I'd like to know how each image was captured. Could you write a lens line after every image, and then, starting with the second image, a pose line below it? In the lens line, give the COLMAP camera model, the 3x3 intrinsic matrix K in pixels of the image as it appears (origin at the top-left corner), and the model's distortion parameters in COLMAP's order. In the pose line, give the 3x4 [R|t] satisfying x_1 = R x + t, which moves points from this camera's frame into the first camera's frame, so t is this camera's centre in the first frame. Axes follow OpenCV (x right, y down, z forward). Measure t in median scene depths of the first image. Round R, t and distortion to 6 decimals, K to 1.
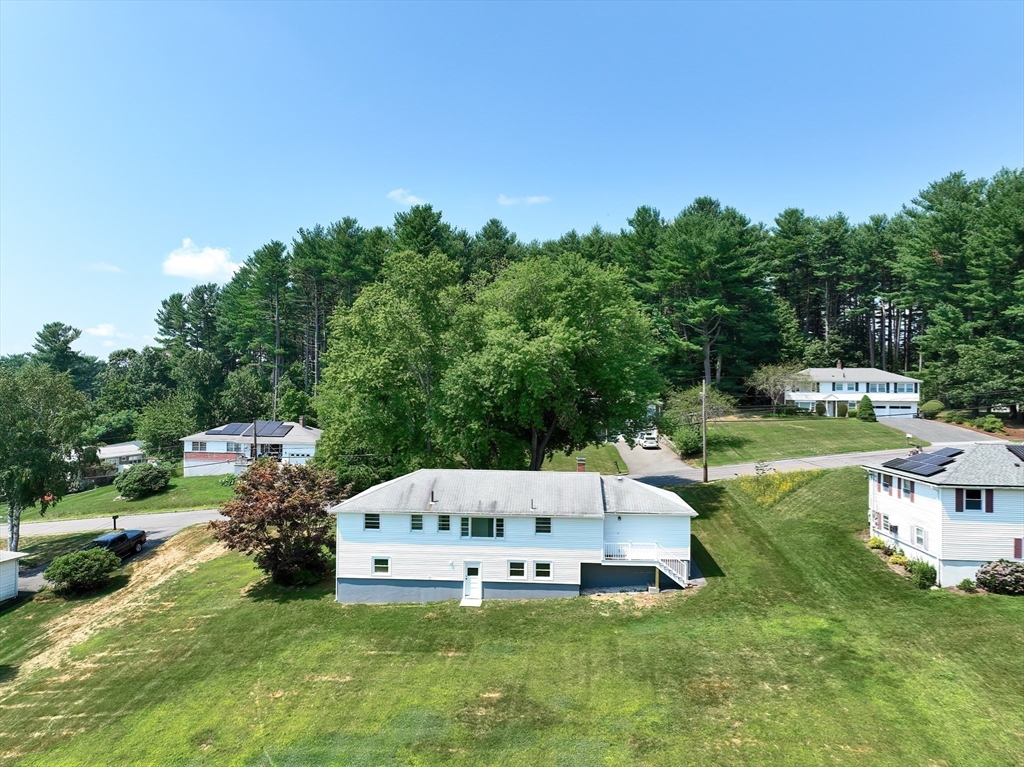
lens RADIAL K [[718.2, 0, 512.0], [0, 718.2, 383.5], [0, 0, 1]] dist [0.019973, 0.002274]
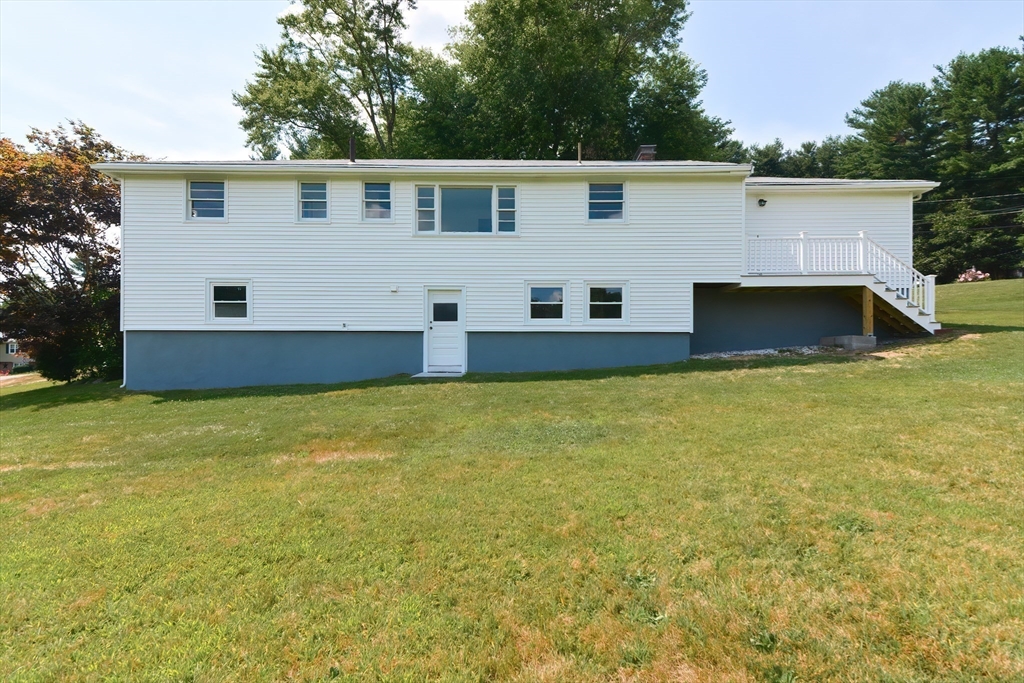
lens RADIAL K [[498.2, 0, 516.1], [0, 498.2, 342.6], [0, 0, 1]] dist [0.015690, -0.000191]
pose [[0.998591, -0.013662, 0.051286, -0.027795], [0.014195, 0.999849, -0.010044, 0.284539], [-0.051141, 0.010758, 0.998633, 0.698265]]
